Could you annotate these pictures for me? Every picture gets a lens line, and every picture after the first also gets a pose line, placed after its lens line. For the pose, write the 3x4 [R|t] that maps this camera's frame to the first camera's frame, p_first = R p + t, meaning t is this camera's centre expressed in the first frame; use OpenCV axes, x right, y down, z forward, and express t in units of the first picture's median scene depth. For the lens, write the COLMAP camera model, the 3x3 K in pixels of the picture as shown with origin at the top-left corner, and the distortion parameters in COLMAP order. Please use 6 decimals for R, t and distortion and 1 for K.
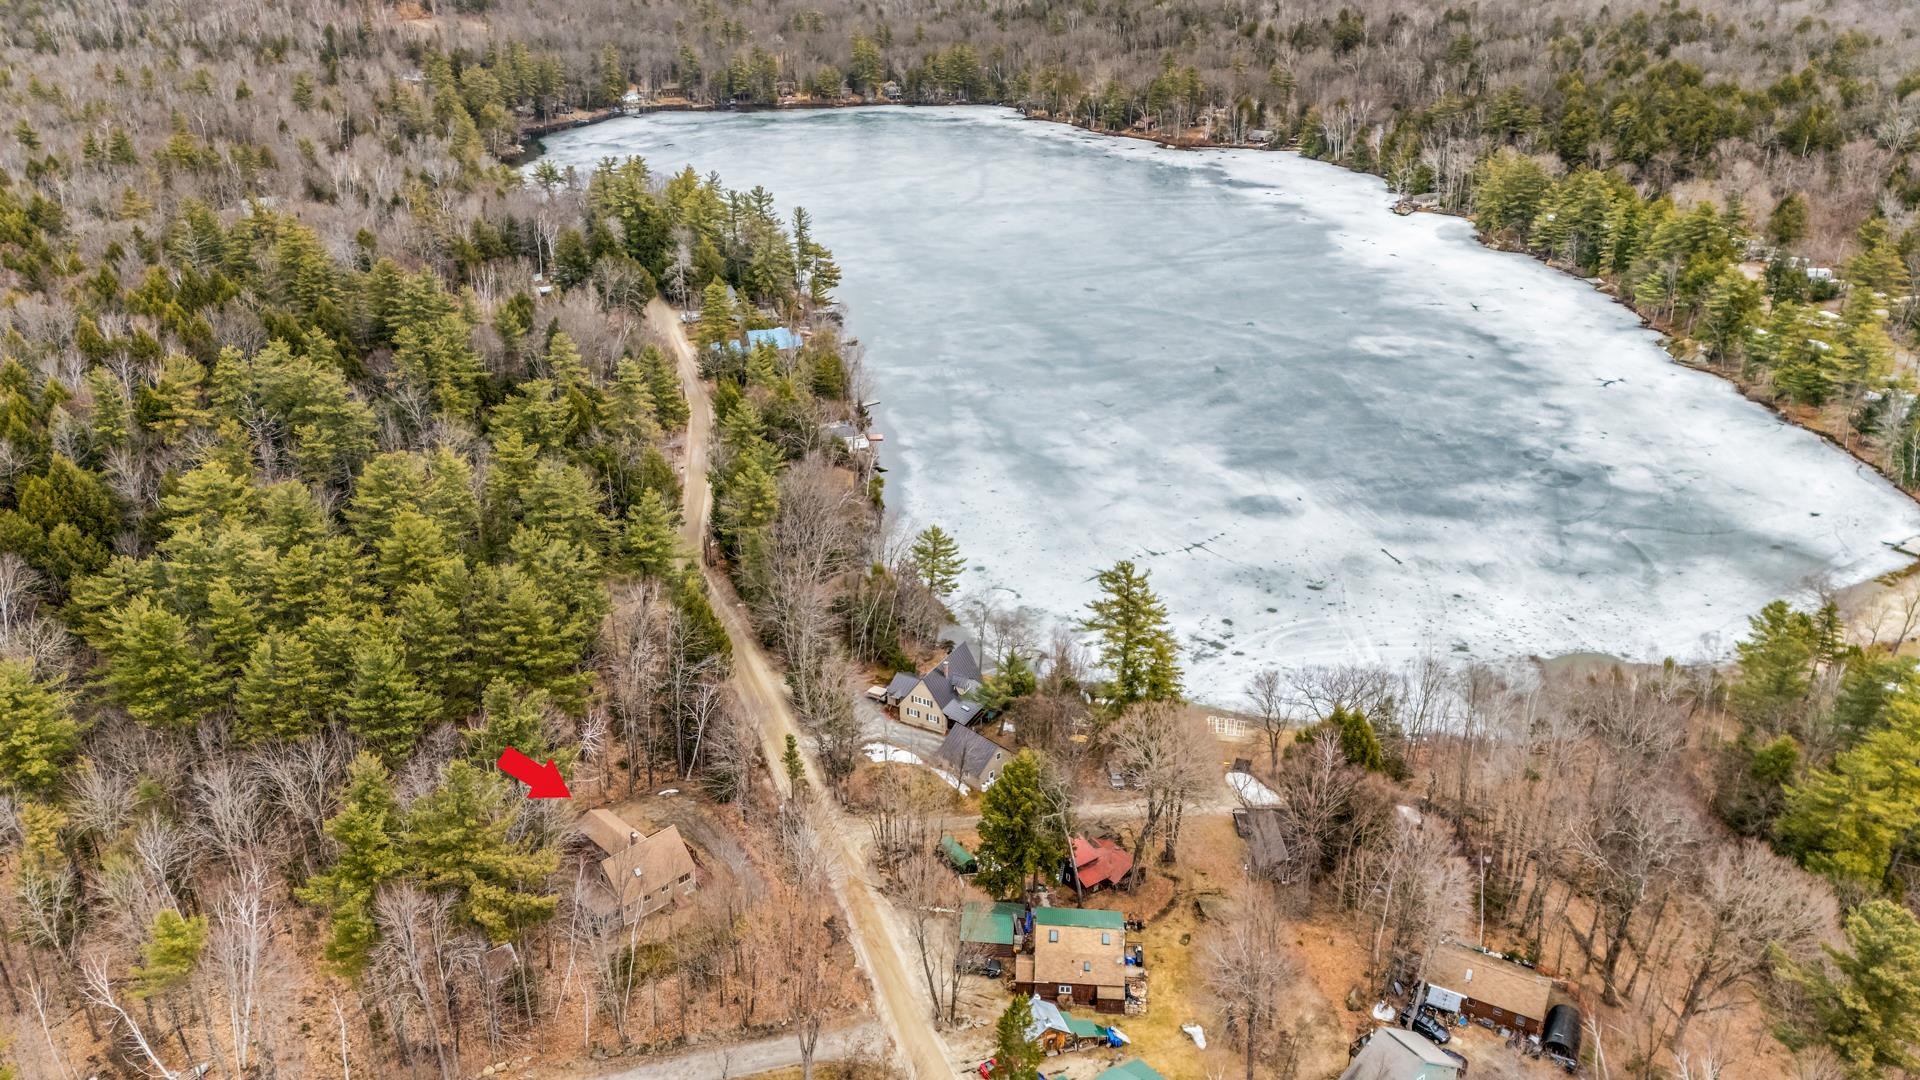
lens RADIAL K [[1383.0, 0, 960.0], [0, 1383.0, 540.0], [0, 0, 1]] dist [0.033827, -0.002037]
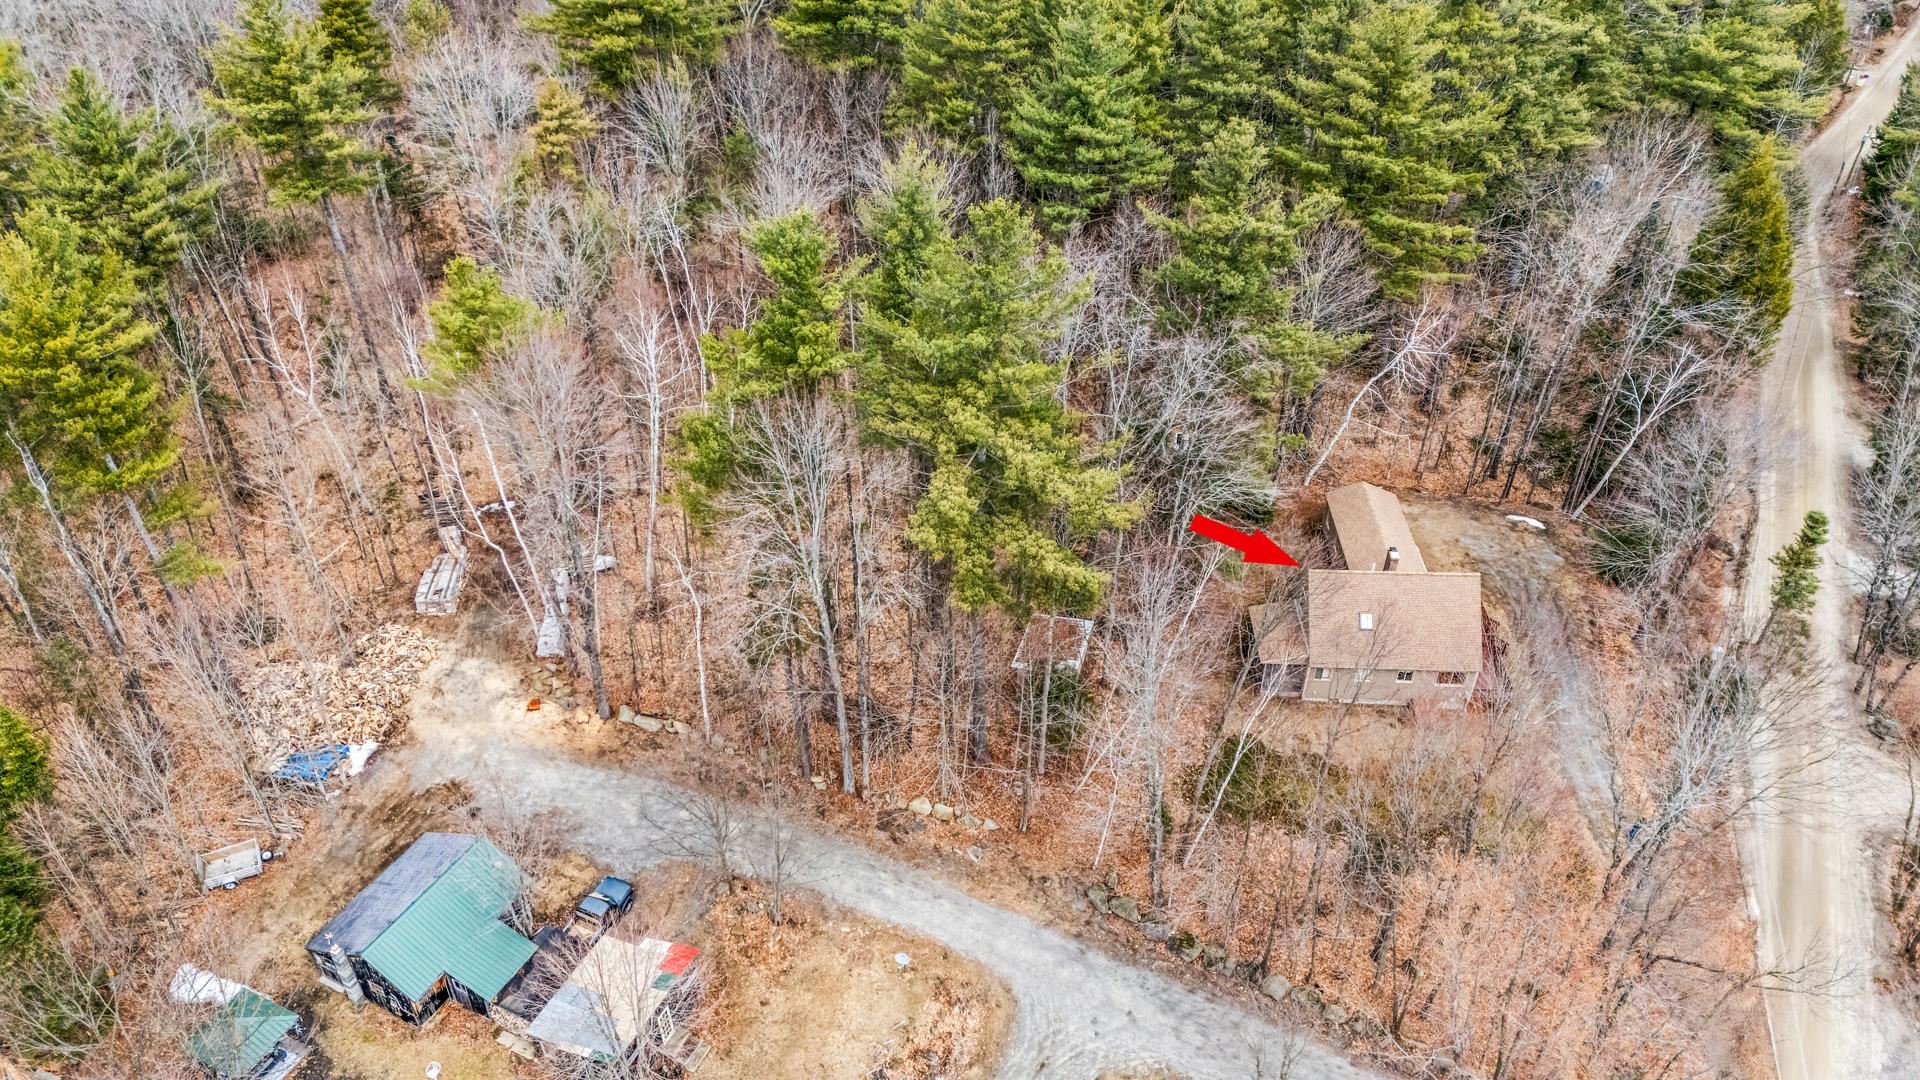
lens RADIAL K [[1383.0, 0, 960.0], [0, 1383.0, 540.0], [0, 0, 1]] dist [0.033827, -0.002037]
pose [[0.685988, 0.445198, -0.575516, -0.054942], [-0.308613, 0.894320, 0.323961, 0.092786], [0.658922, -0.044622, 0.750886, 0.515284]]
